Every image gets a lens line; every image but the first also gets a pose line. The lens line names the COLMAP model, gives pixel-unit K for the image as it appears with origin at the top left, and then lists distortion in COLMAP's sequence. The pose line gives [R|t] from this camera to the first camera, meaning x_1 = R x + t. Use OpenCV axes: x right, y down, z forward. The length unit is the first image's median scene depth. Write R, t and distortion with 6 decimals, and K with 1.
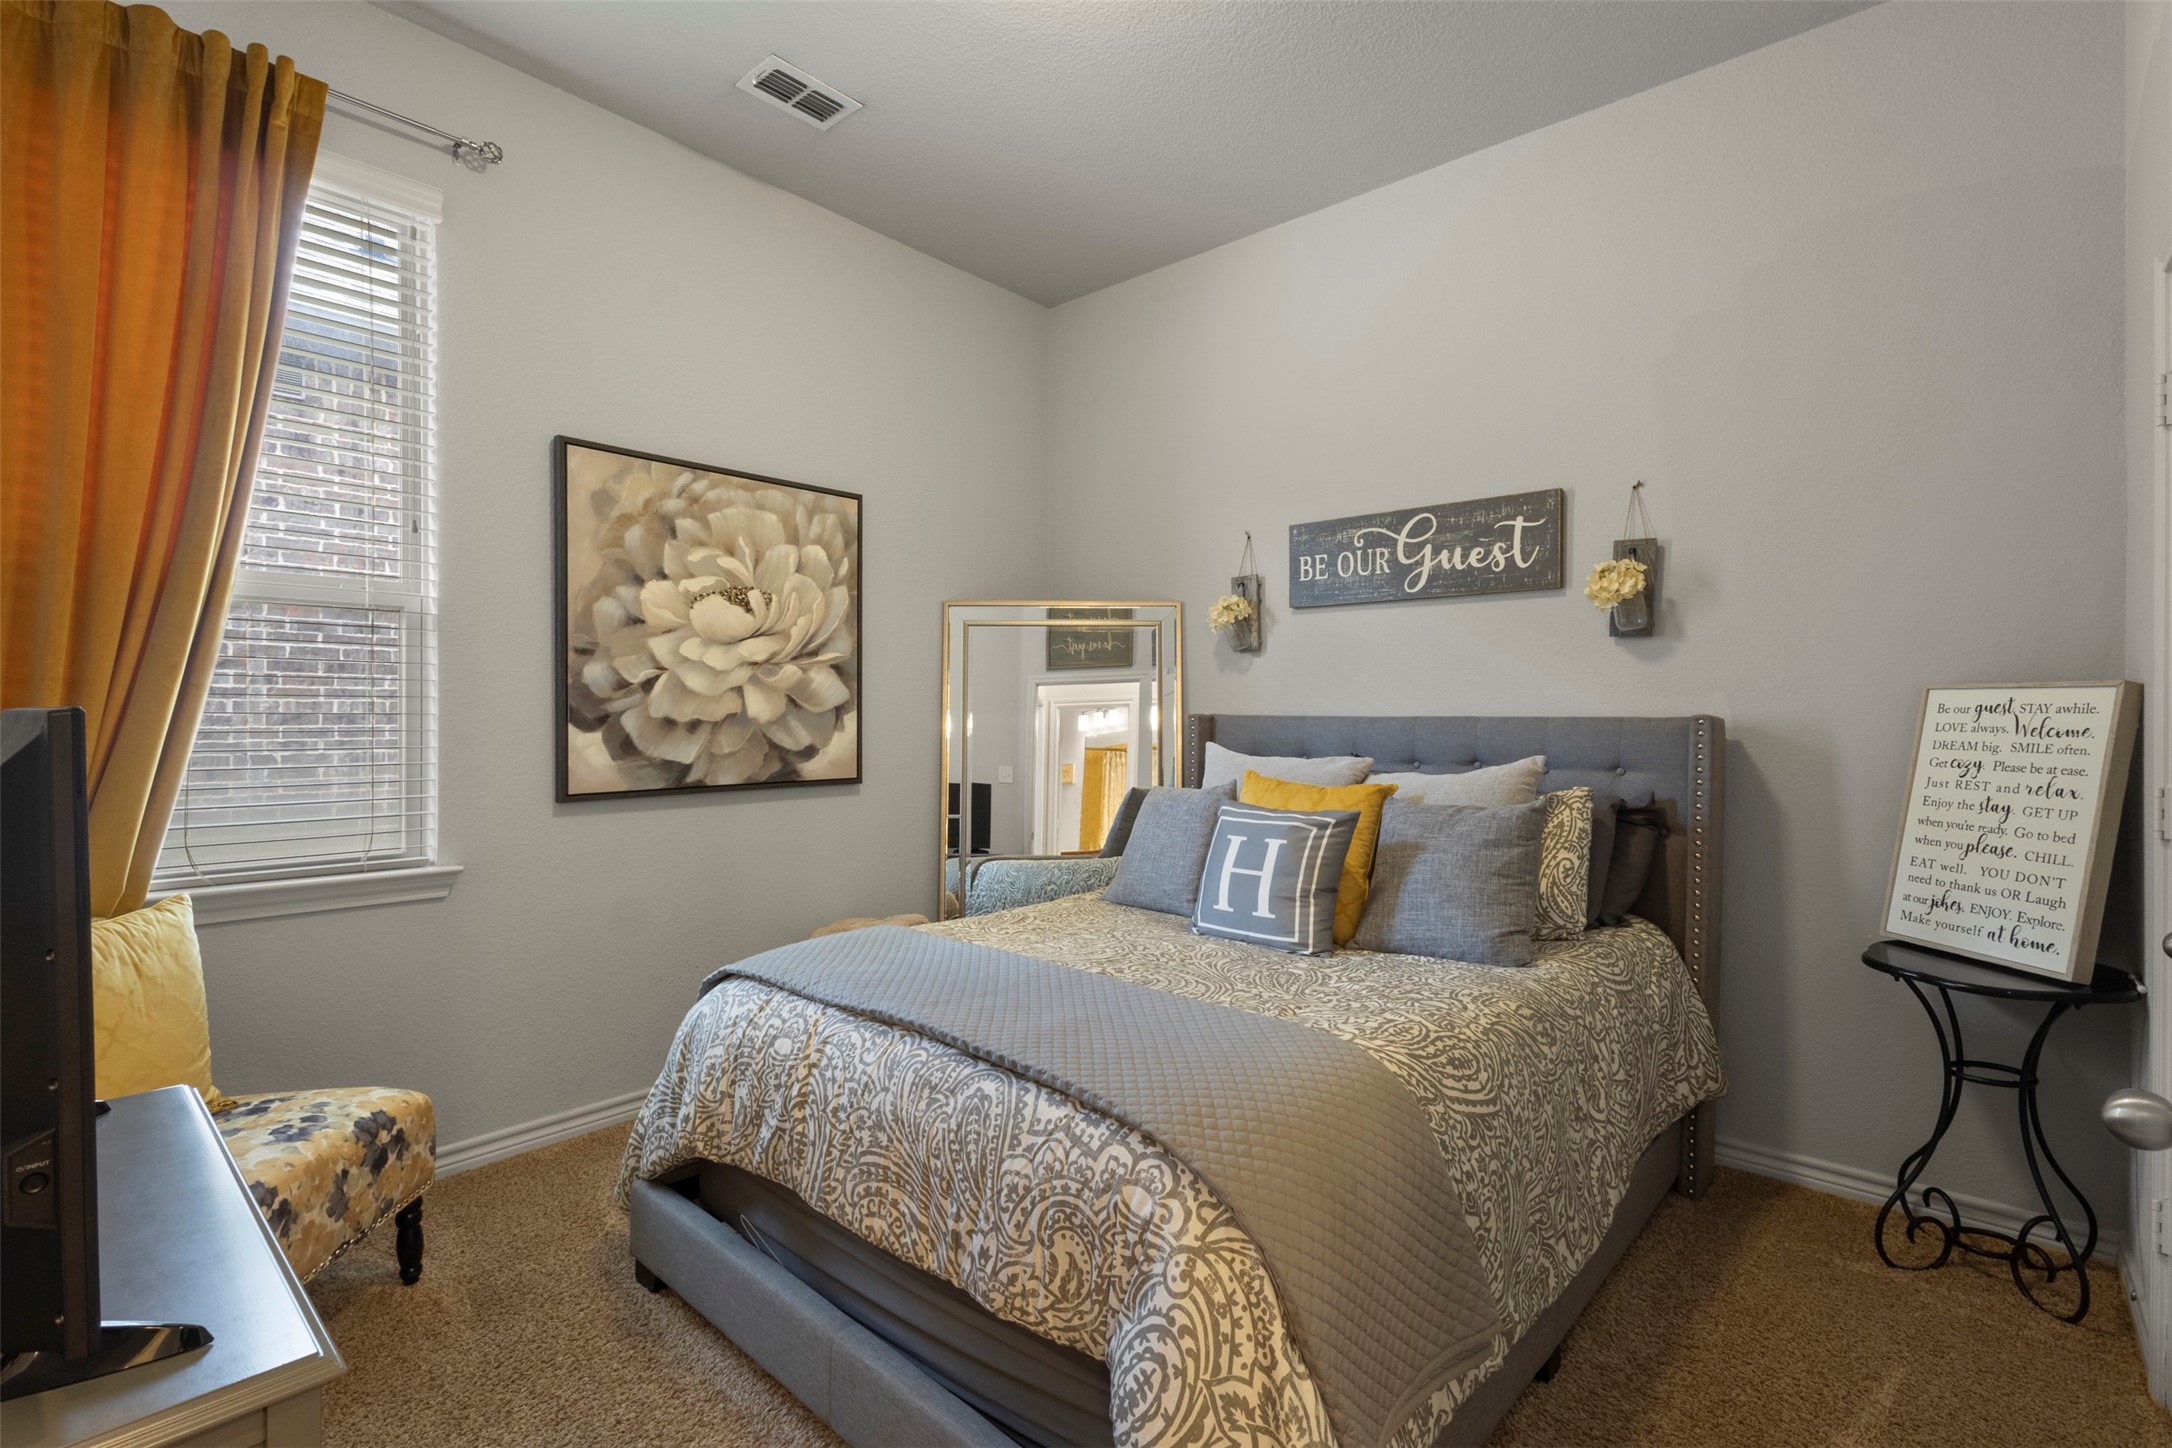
lens RADIAL K [[1006.1, 0, 1080.6], [0, 1006.1, 717.1], [0, 0, 1]] dist [0.000844, 0.001912]
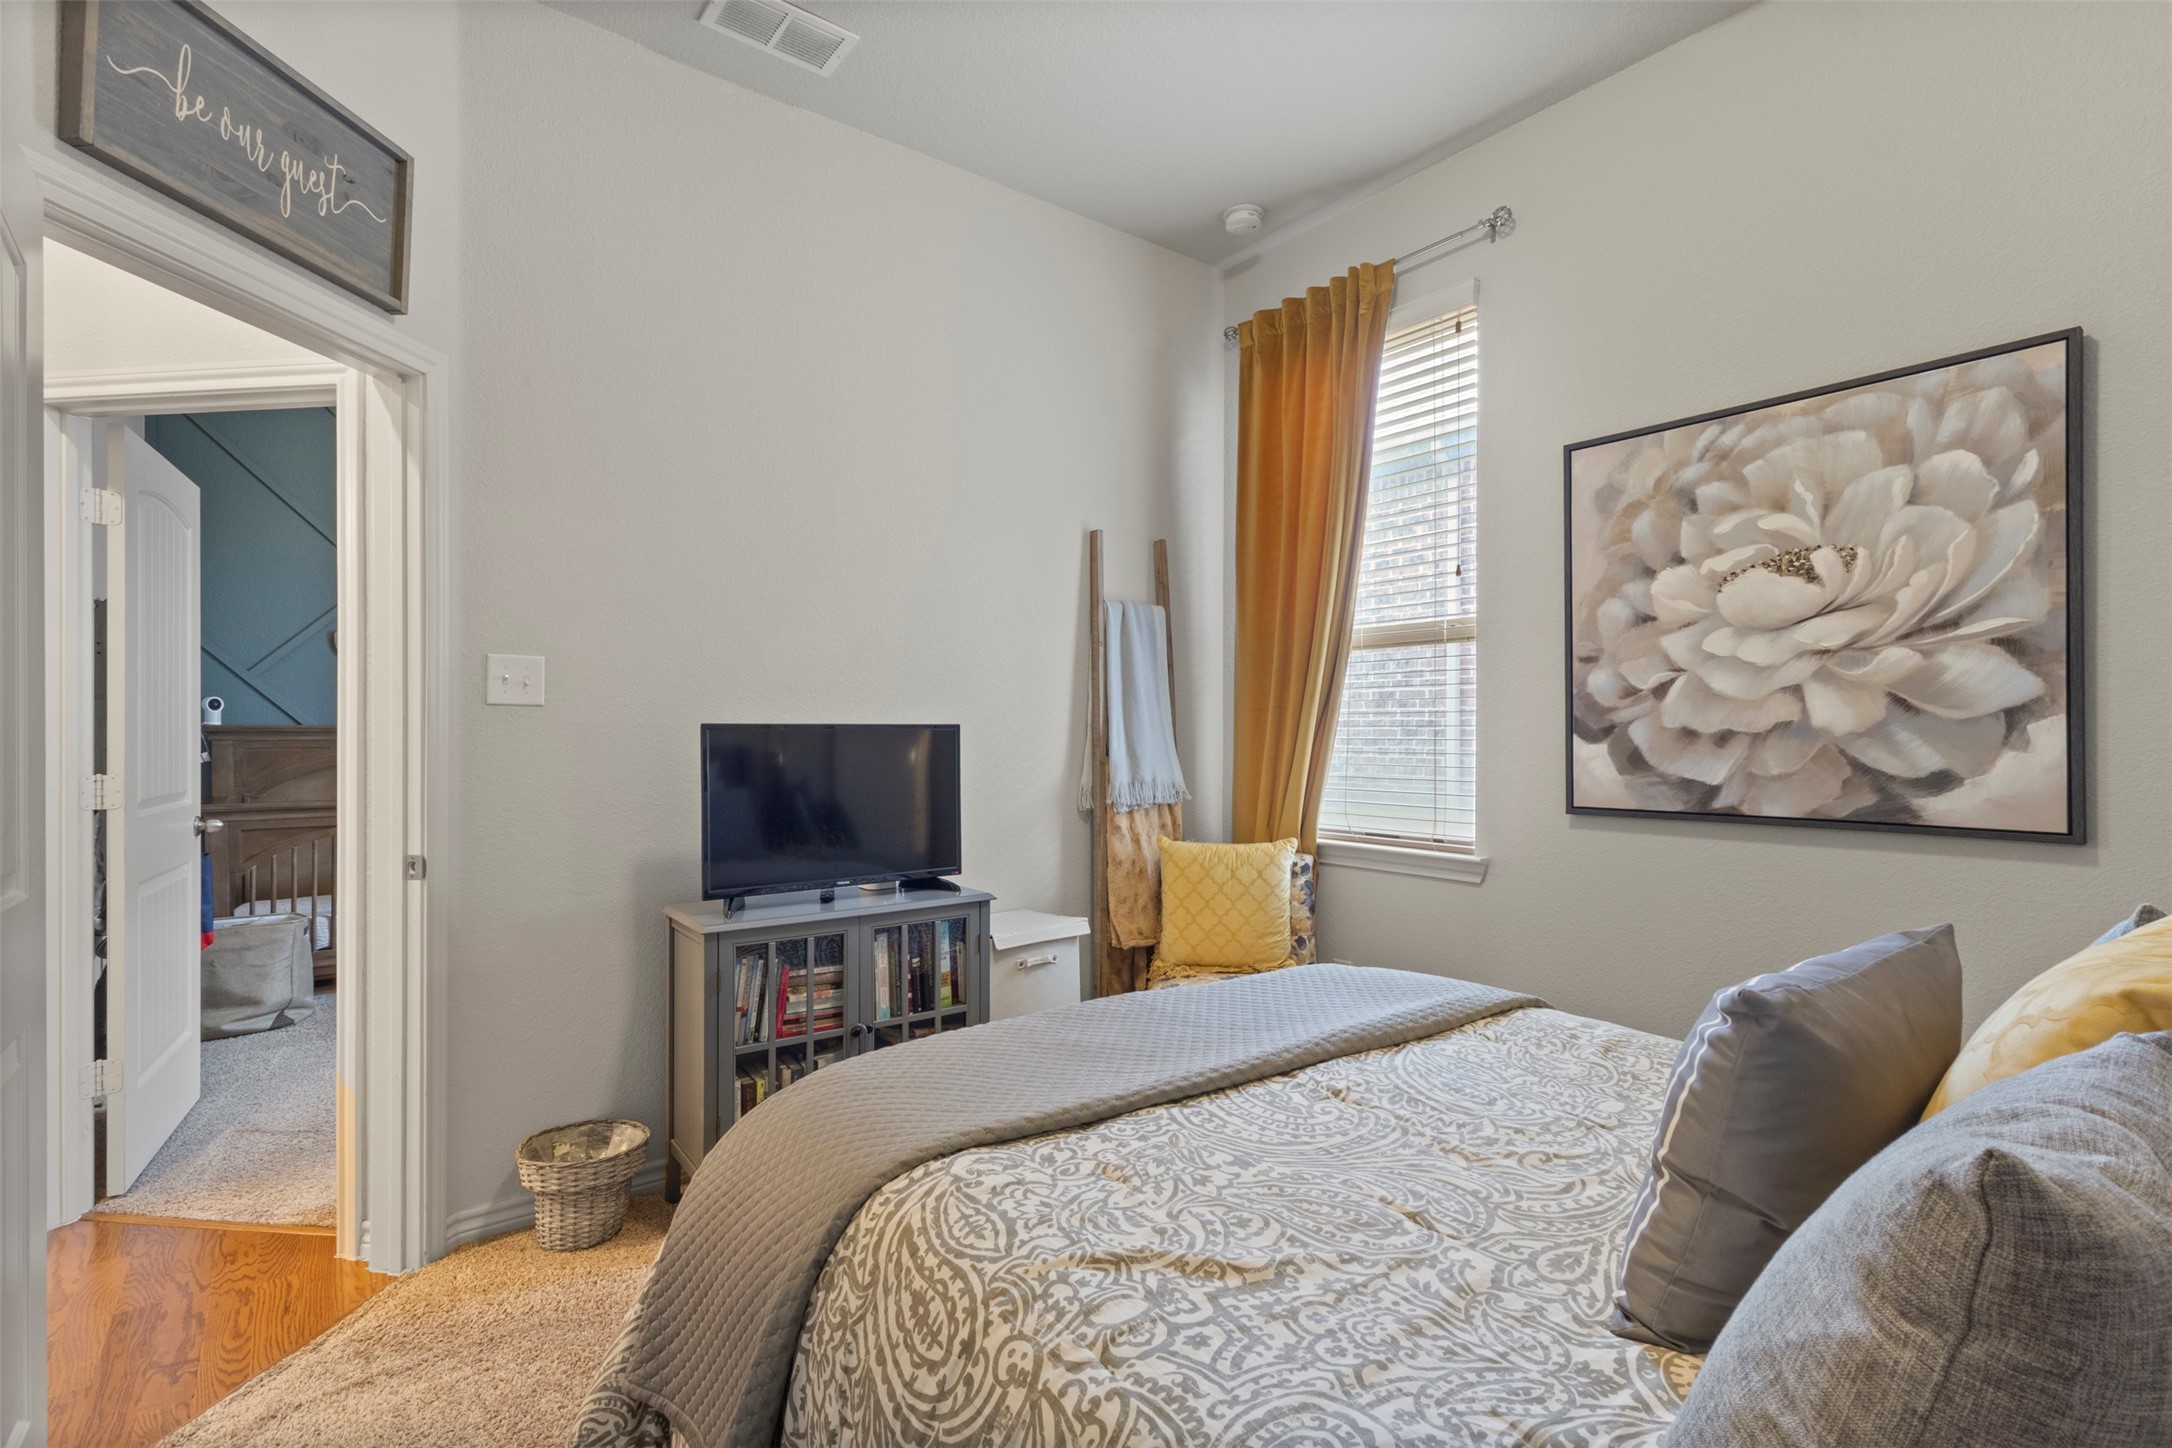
lens RADIAL K [[1006.1, 0, 1079.6], [0, 1006.1, 734.1], [0, 0, 1]] dist [0.000844, 0.001912]
pose [[-0.189299, 0.000689, -0.981919, 0.502060], [-0.000460, 1.000000, 0.000790, 0.005118], [0.981919, 0.000601, -0.189299, 0.649267]]
